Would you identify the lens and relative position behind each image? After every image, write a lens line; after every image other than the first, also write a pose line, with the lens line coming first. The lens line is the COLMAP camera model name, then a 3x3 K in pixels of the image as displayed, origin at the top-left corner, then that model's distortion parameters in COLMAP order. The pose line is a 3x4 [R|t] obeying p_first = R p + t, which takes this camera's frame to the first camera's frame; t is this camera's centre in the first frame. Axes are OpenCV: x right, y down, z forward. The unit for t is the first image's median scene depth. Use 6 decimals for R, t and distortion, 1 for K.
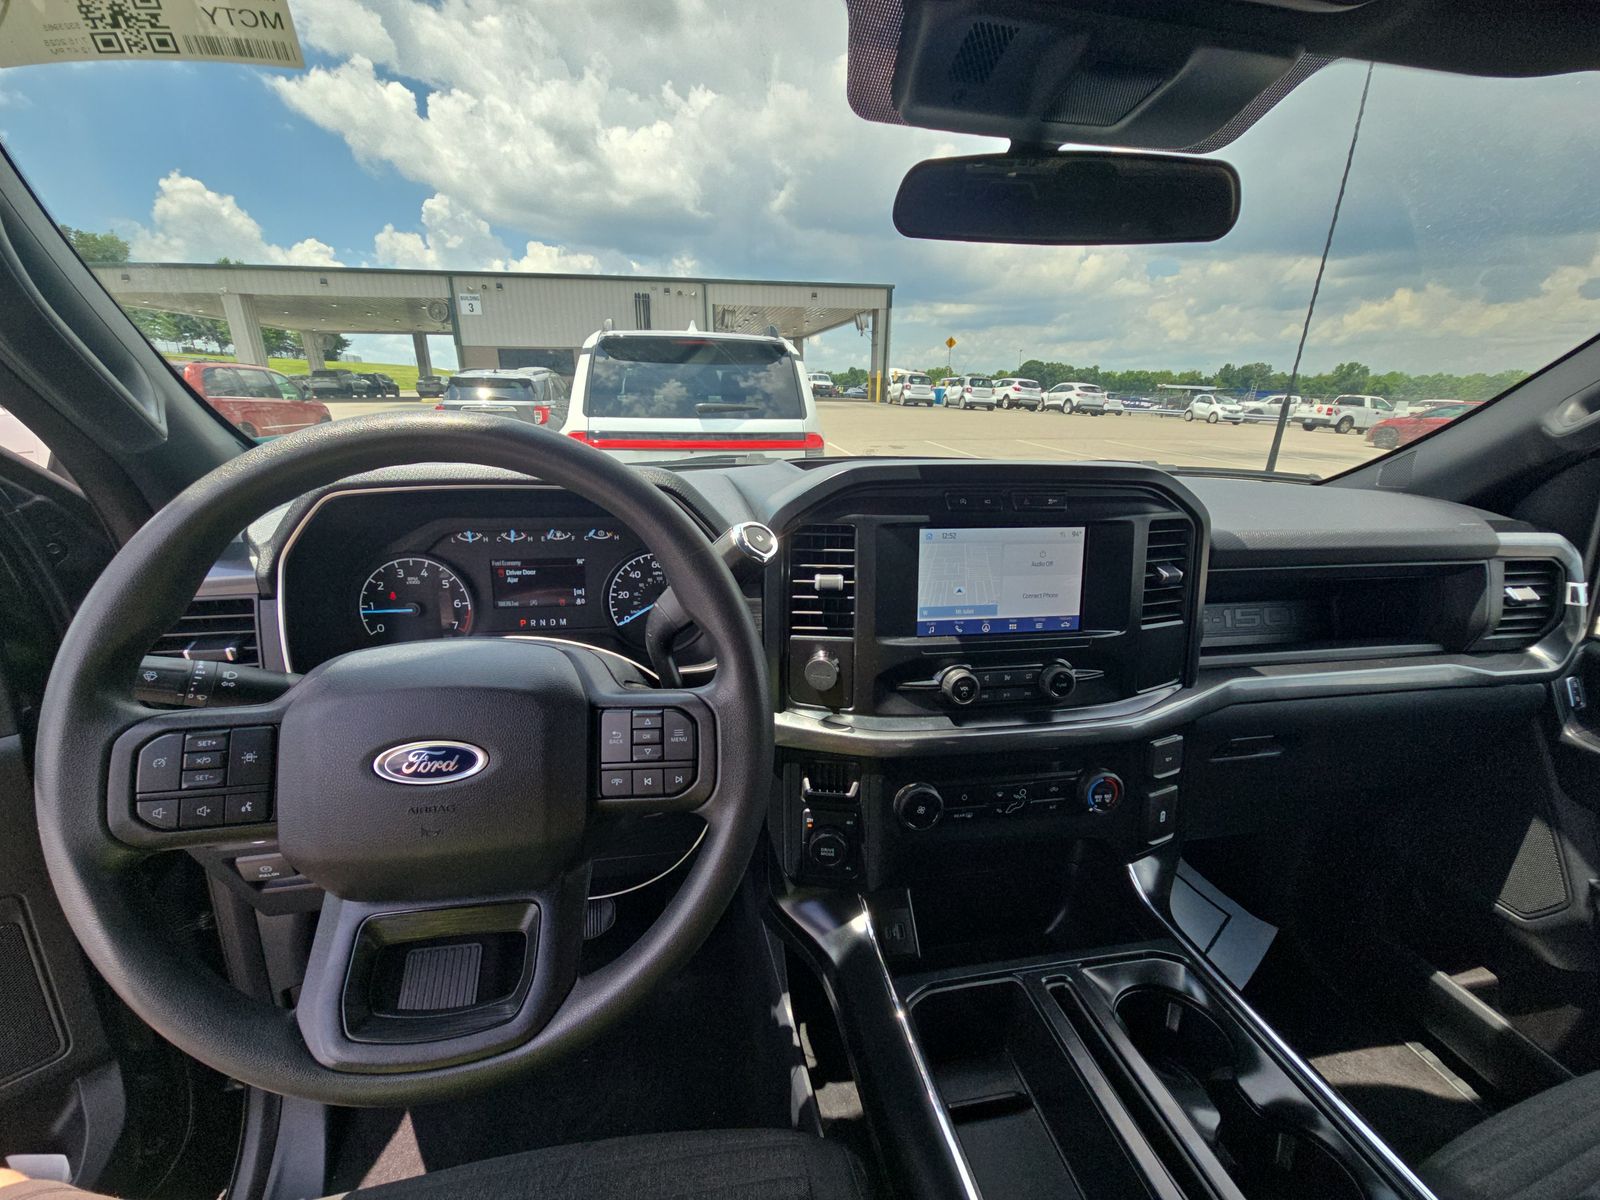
lens RADIAL K [[636.8, 0, 811.5], [0, 636.8, 602.2], [0, 0, 1]] dist [-0.010534, -0.001096]
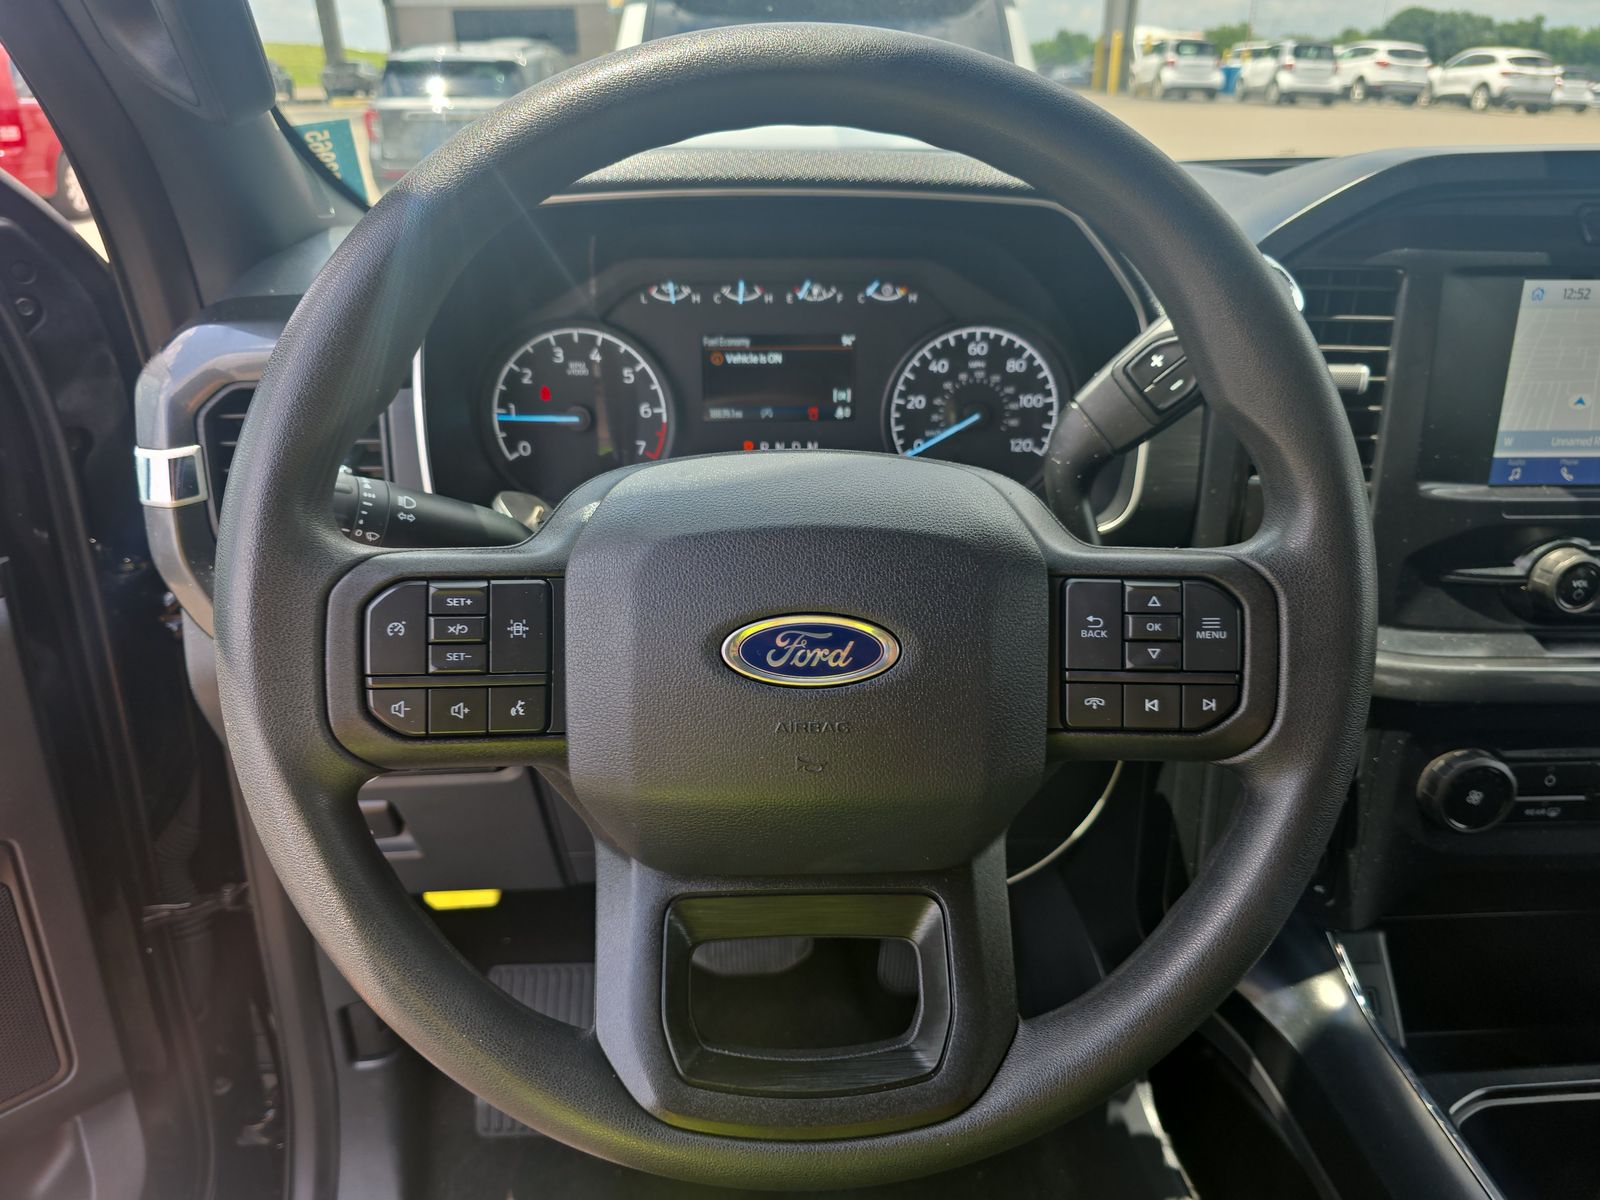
lens RADIAL K [[1078.2, 0, 793.7], [0, 1078.2, 600.1], [0, 0, 1]] dist [0.006098, -0.014446]
pose [[0.991027, 0.040227, -0.127464, -0.283252], [-0.023942, 0.991638, 0.126808, 0.046094], [0.131499, -0.122618, 0.983704, 0.011919]]
